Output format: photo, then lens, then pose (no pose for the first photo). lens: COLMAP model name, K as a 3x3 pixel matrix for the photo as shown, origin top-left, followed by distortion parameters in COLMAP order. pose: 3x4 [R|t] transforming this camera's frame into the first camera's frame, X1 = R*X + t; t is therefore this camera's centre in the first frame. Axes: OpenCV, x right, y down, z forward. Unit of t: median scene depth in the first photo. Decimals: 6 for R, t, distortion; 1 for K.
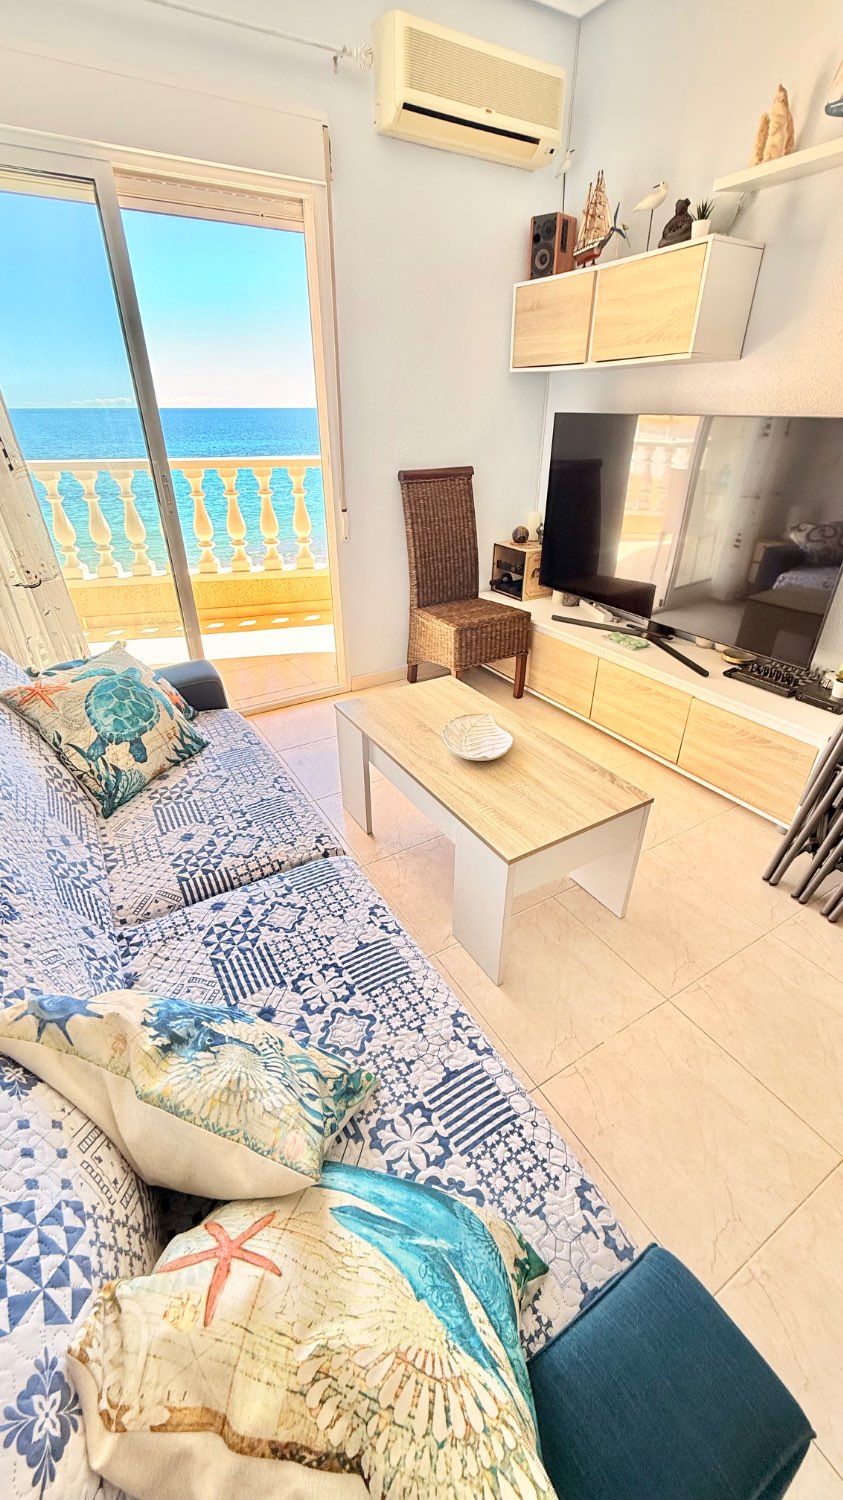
lens RADIAL K [[600.9, 0, 425.4], [0, 600.9, 741.1], [0, 0, 1]] dist [-0.000934, 0.000611]
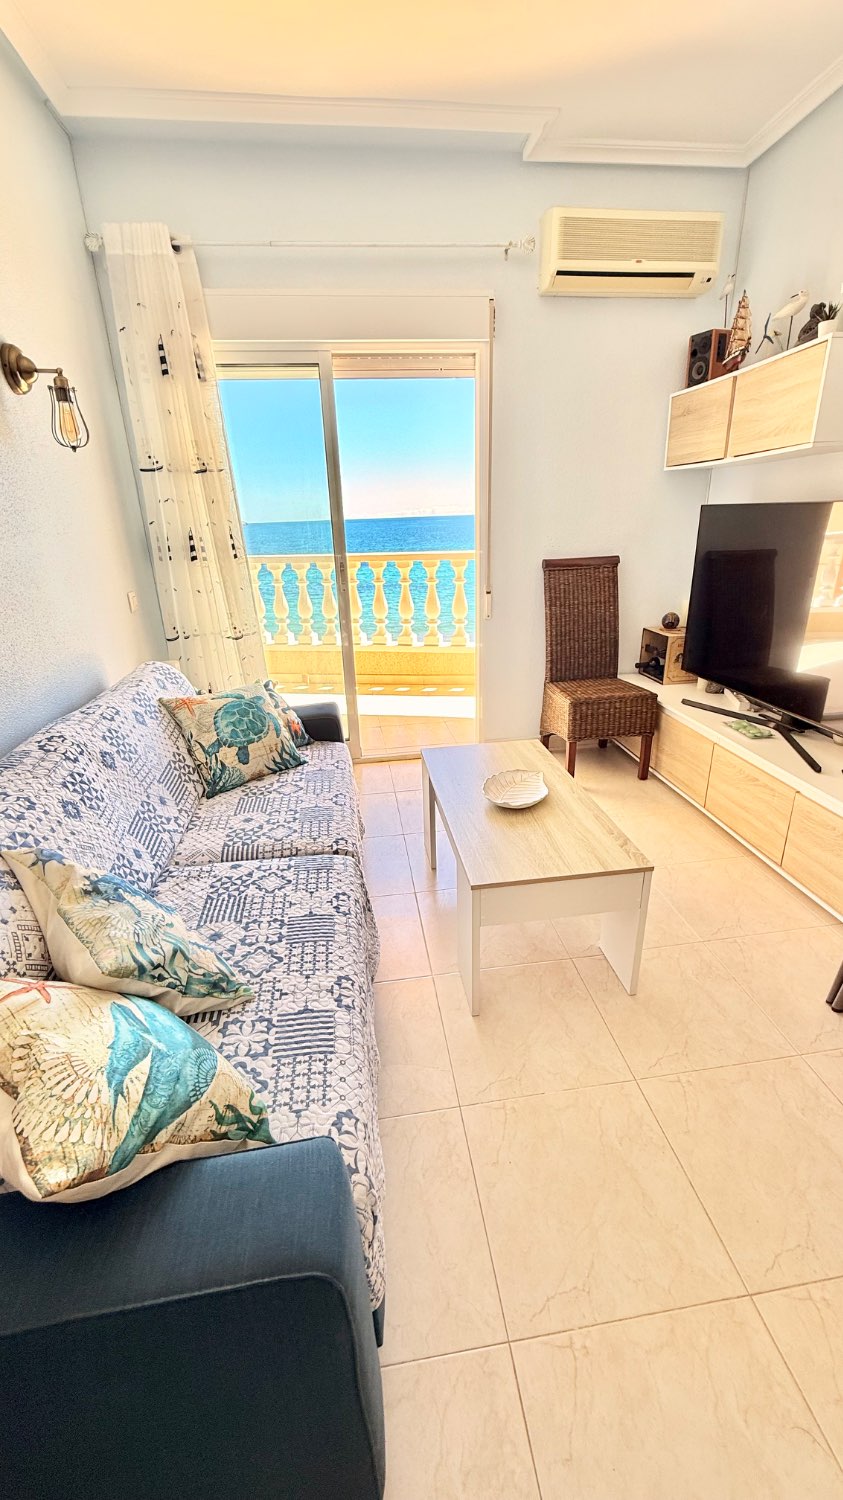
lens RADIAL K [[600.9, 0, 424.3], [0, 600.9, 740.1], [0, 0, 1]] dist [-0.000934, 0.000611]
pose [[0.916158, 0.111368, -0.385035, 0.341183], [-0.165241, 0.980136, -0.109679, 0.054163], [0.365172, 0.164107, 0.916361, -0.066207]]
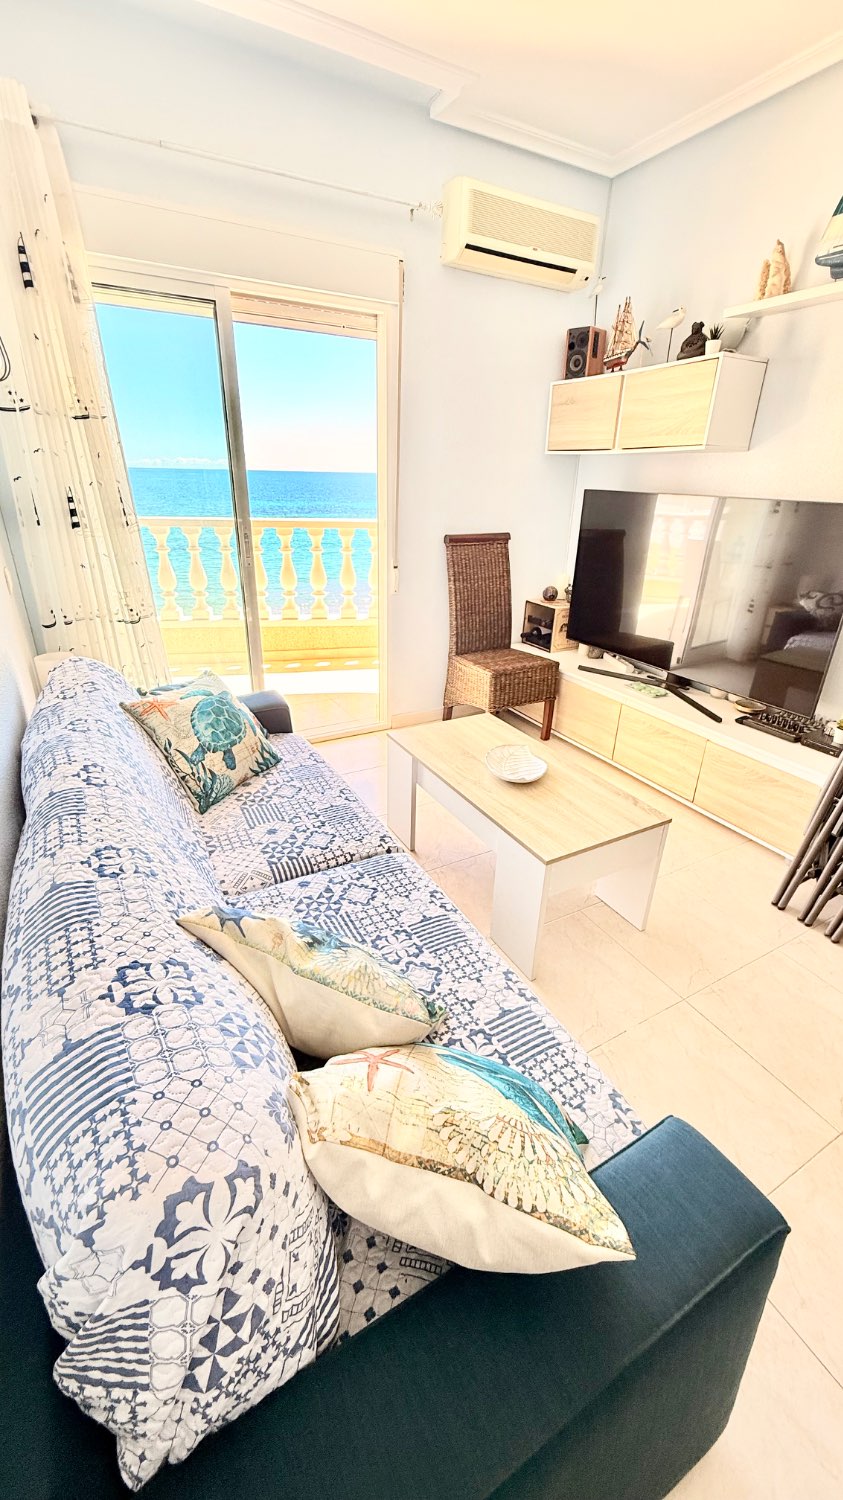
lens RADIAL K [[600.9, 0, 424.9], [0, 600.9, 740.3], [0, 0, 1]] dist [-0.000934, 0.000611]
pose [[0.998905, 0.037971, -0.027320, -0.055652], [-0.040281, 0.995154, -0.089701, 0.059007], [0.023782, 0.090703, 0.995594, -0.142681]]
